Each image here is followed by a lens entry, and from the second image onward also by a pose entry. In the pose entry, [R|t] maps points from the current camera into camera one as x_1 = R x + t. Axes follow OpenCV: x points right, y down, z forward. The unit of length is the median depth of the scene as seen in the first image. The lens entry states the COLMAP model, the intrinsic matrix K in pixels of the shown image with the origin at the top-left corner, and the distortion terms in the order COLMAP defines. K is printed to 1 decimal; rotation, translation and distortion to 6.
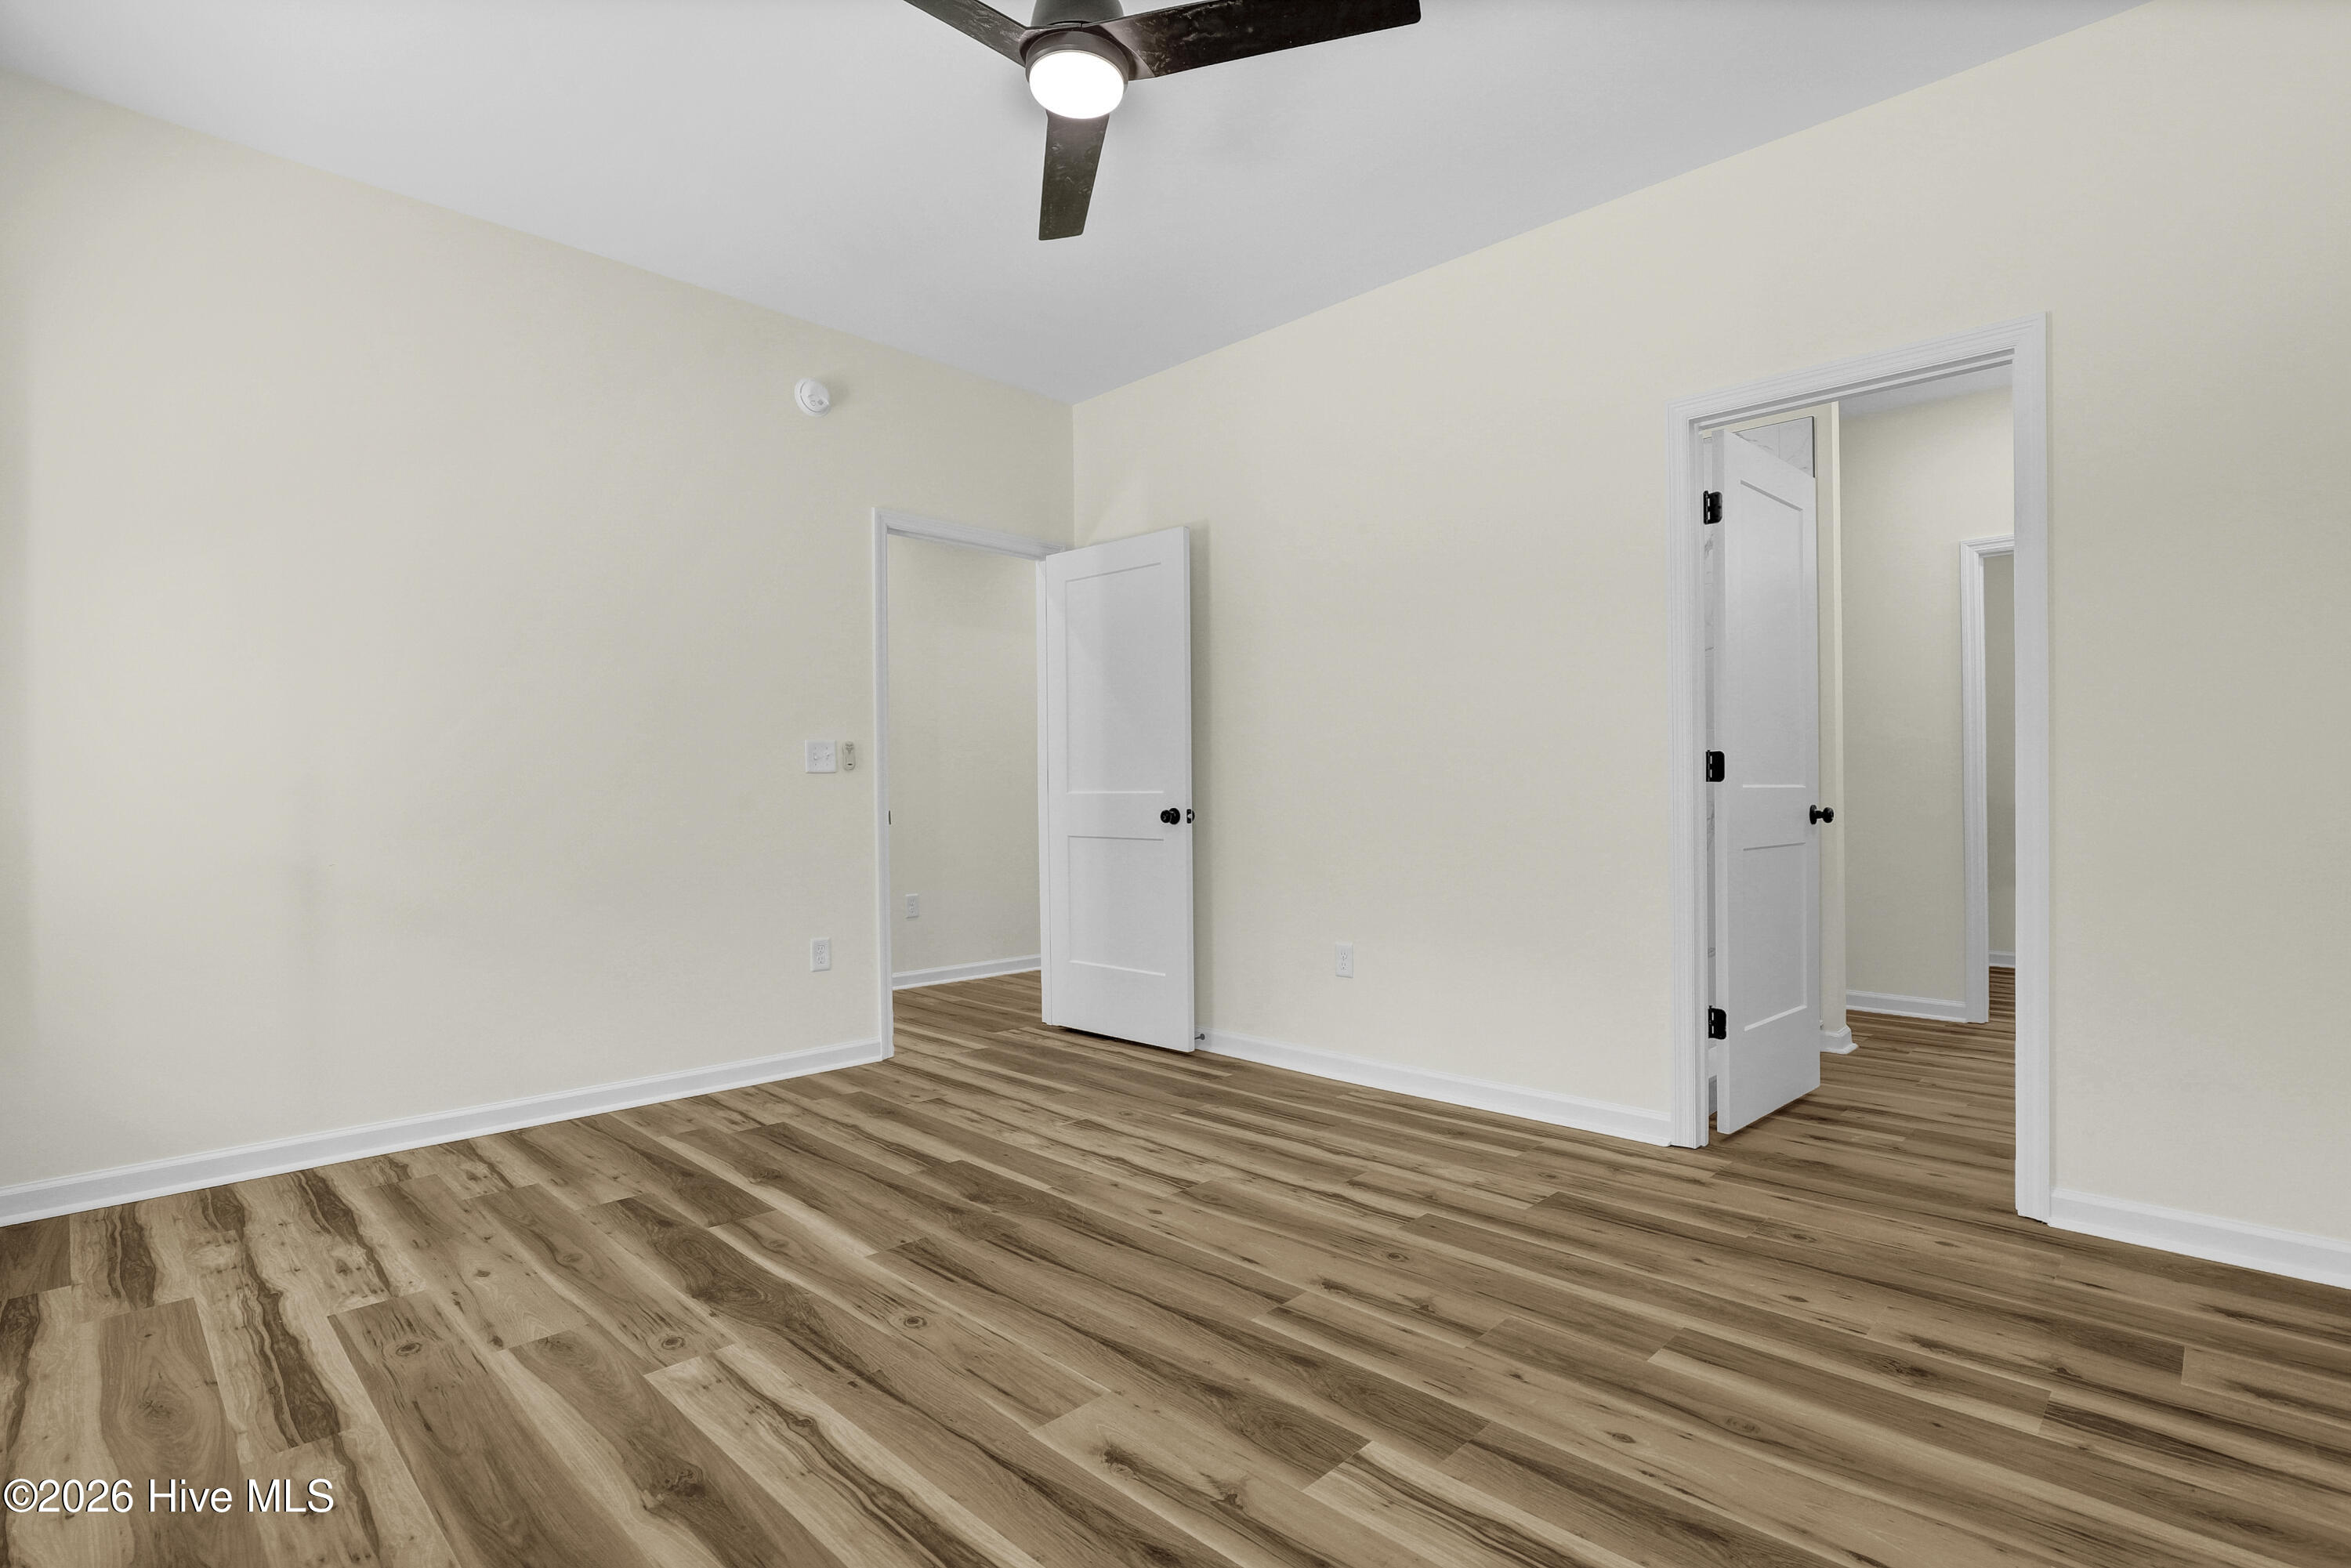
lens RADIAL K [[1109.9, 0, 1188.1], [0, 1109.9, 780.3], [0, 0, 1]] dist [-0.033684, 0.008097]
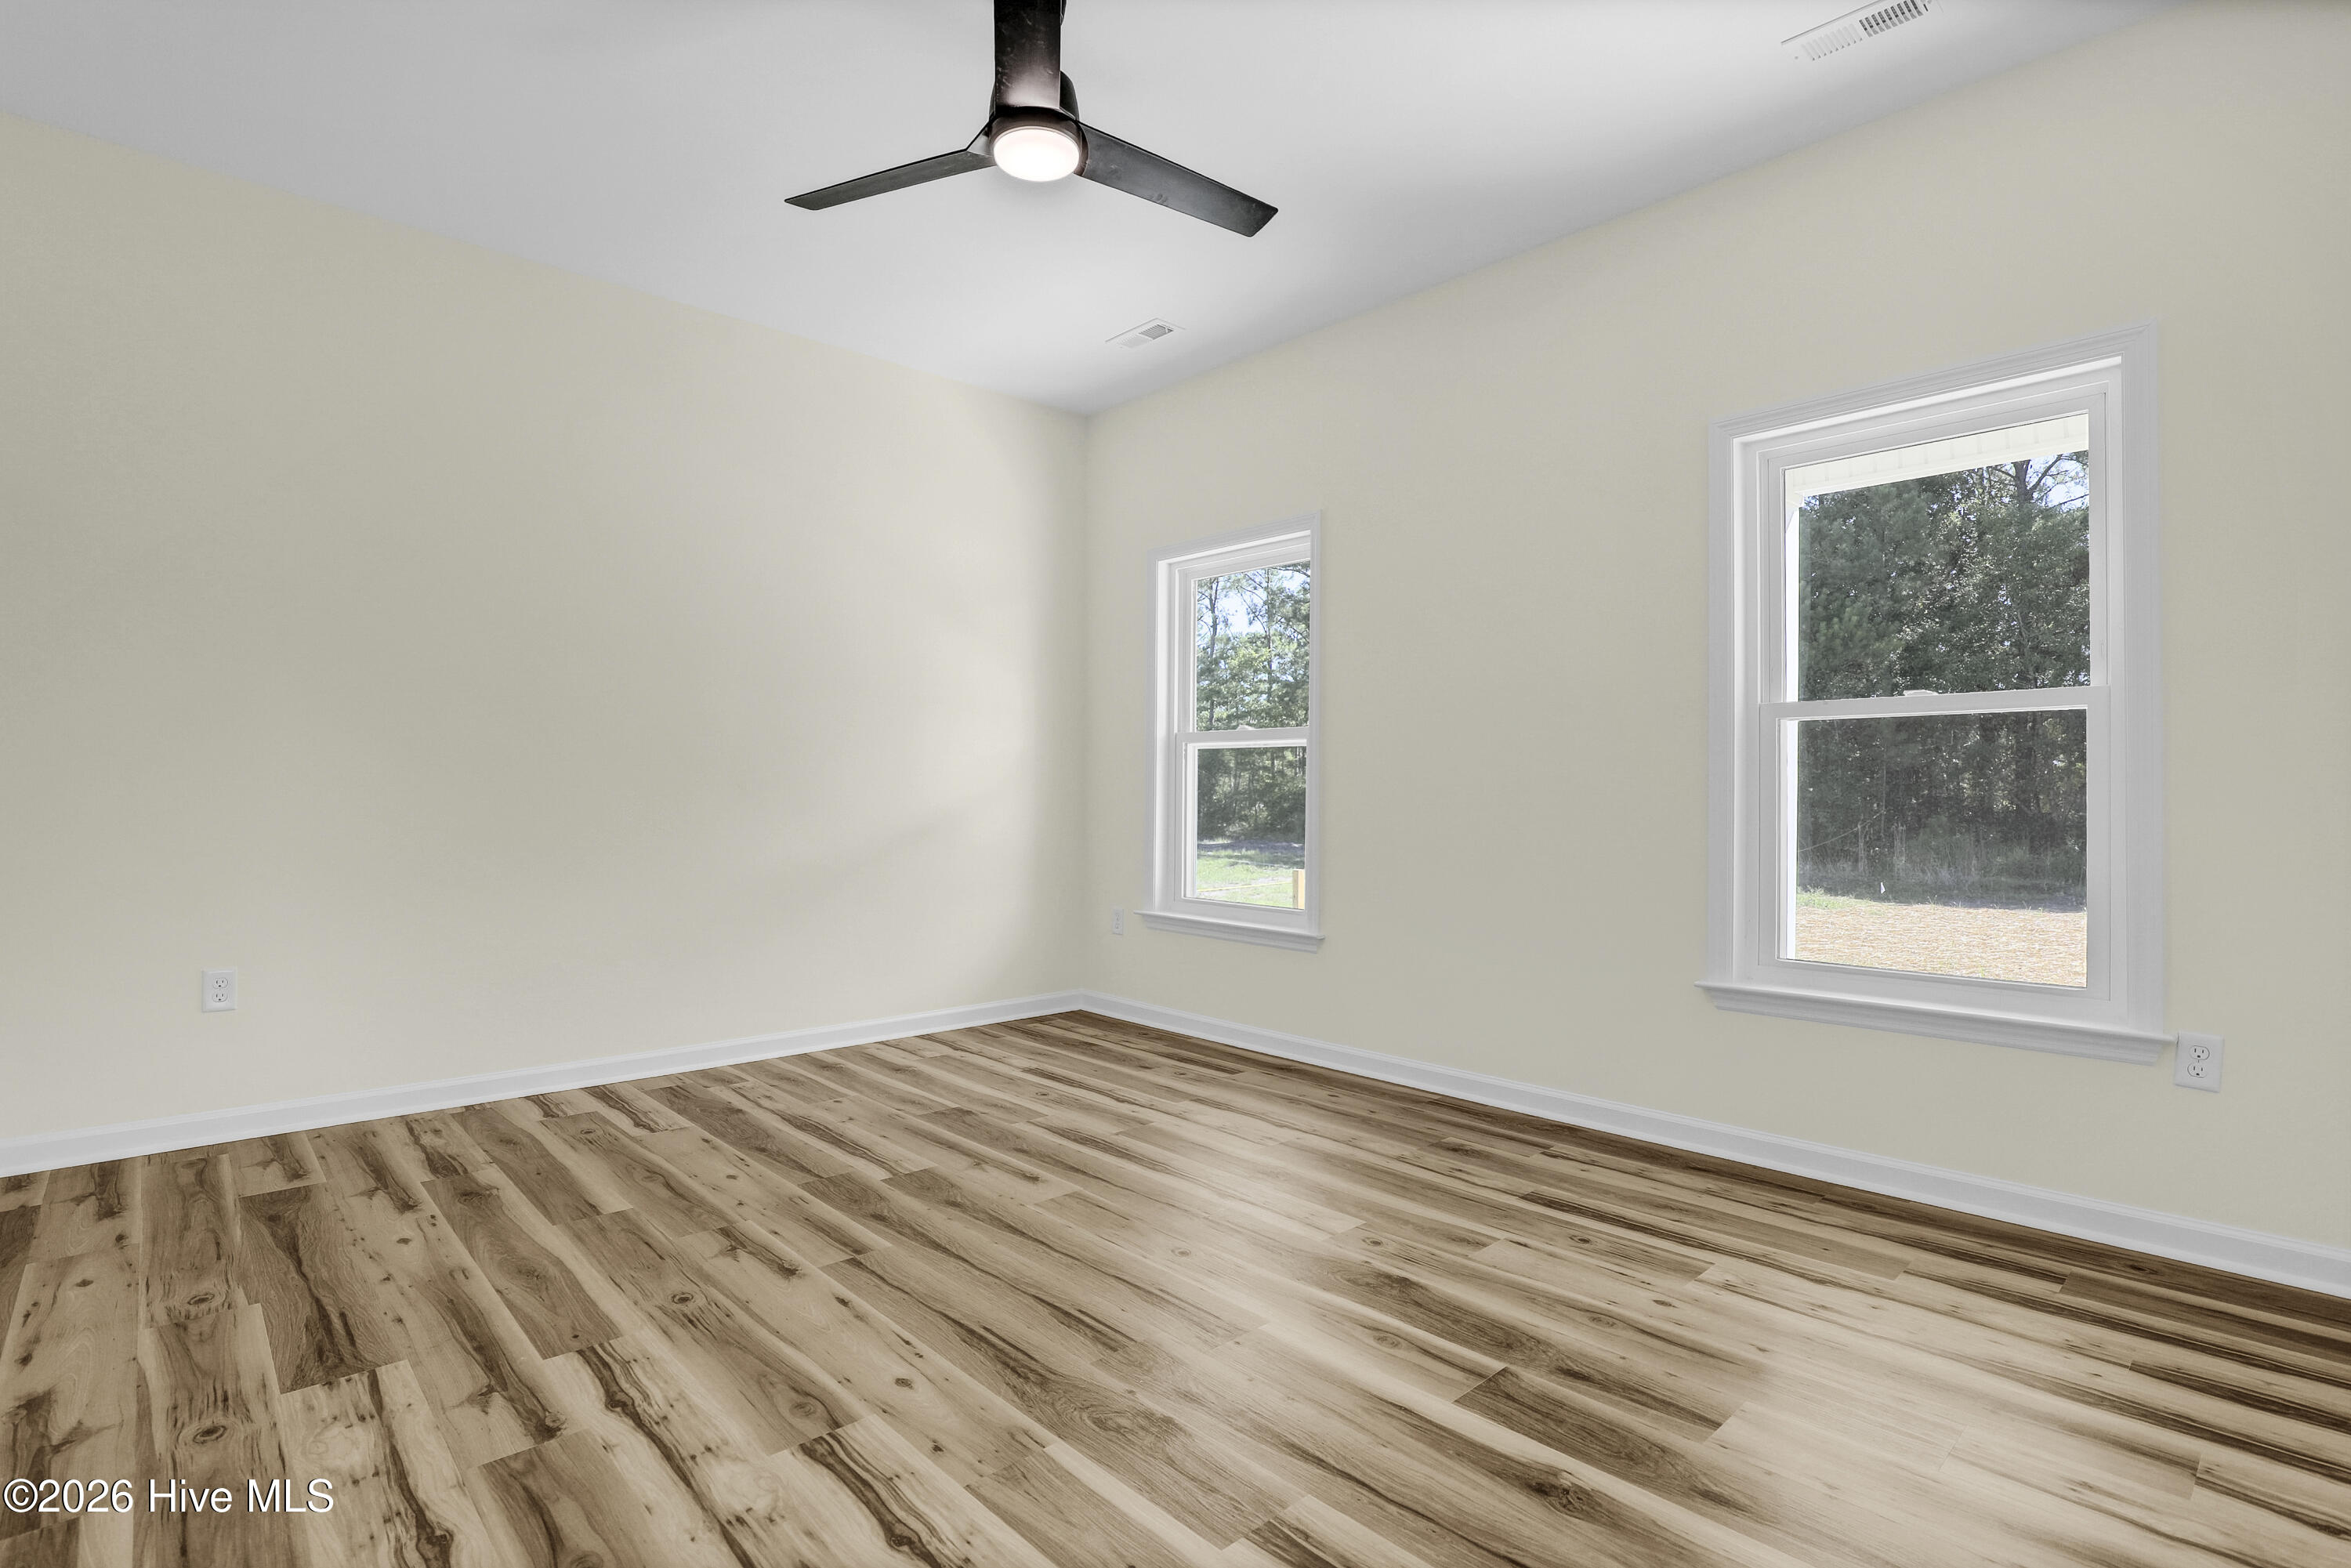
lens RADIAL K [[1109.9, 0, 1188.1], [0, 1109.9, 780.3], [0, 0, 1]] dist [-0.033684, 0.008097]
pose [[-0.998657, -0.001304, 0.051797, -0.294680], [-0.002559, 0.999705, -0.024168, 0.027410], [-0.051750, -0.024268, -0.998365, 2.031102]]
